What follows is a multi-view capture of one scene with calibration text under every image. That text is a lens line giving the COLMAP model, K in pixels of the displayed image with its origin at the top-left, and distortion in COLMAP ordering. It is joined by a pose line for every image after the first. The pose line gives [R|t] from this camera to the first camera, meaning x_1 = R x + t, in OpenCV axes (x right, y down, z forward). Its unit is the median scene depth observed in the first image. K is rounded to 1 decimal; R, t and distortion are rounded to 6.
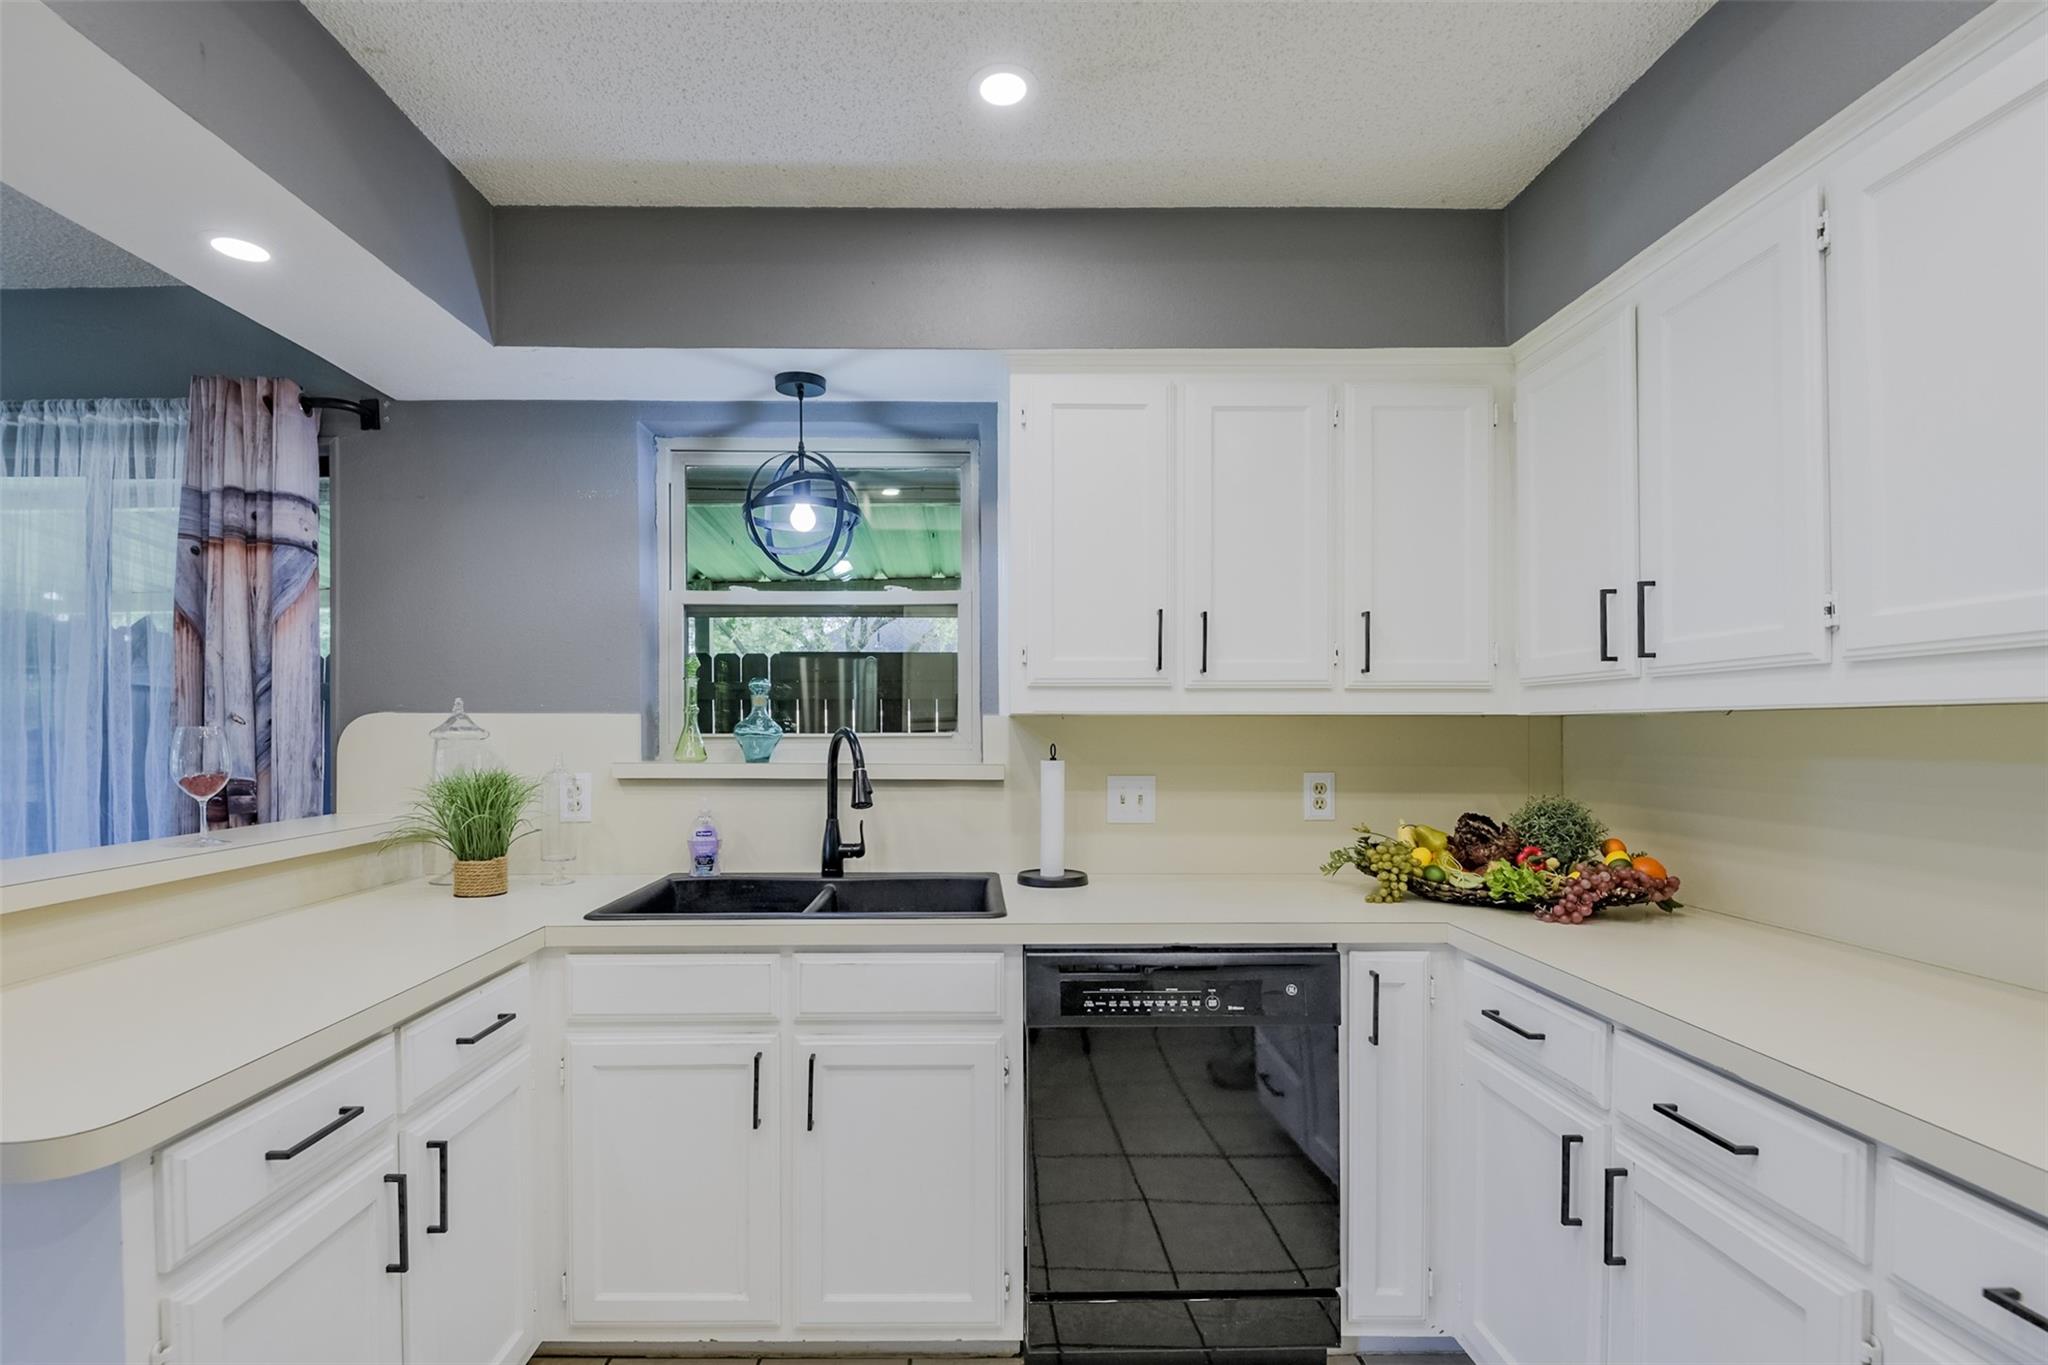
lens RADIAL K [[938.3, 0, 1016.4], [0, 938.3, 733.0], [0, 0, 1]] dist [0.013516, -0.022496]
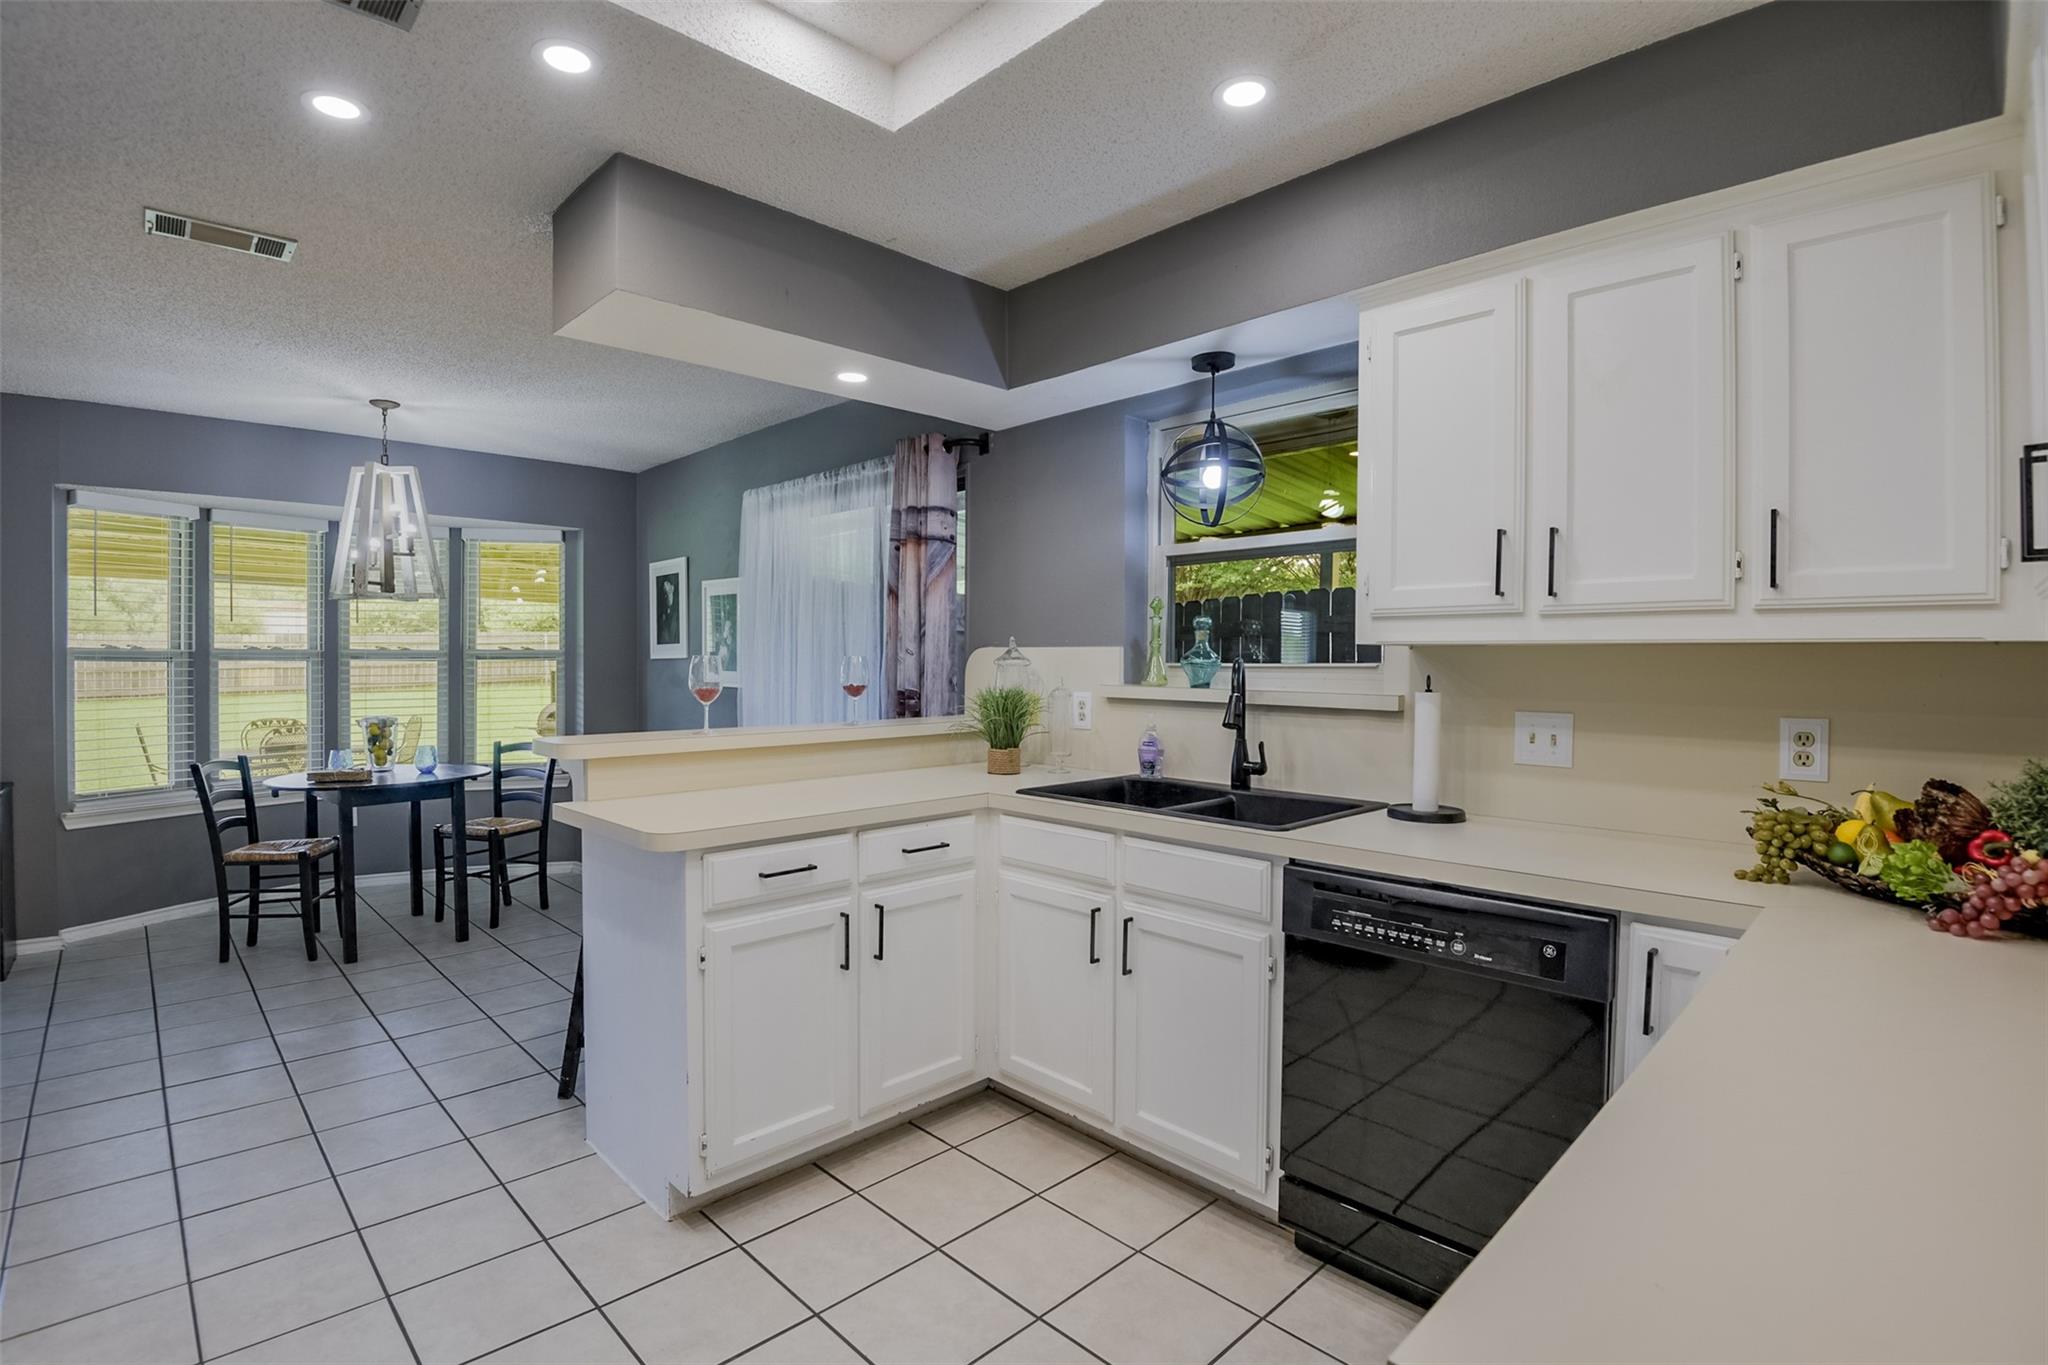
lens RADIAL K [[967.4, 0, 1024.0], [0, 967.4, 682.5], [0, 0, 1]] dist [-0.047539, -0.000637]
pose [[0.679403, 0.019468, -0.733507, 0.506216], [-0.009334, 0.999796, 0.017890, 0.006062], [0.733706, -0.005308, 0.679446, 0.021352]]
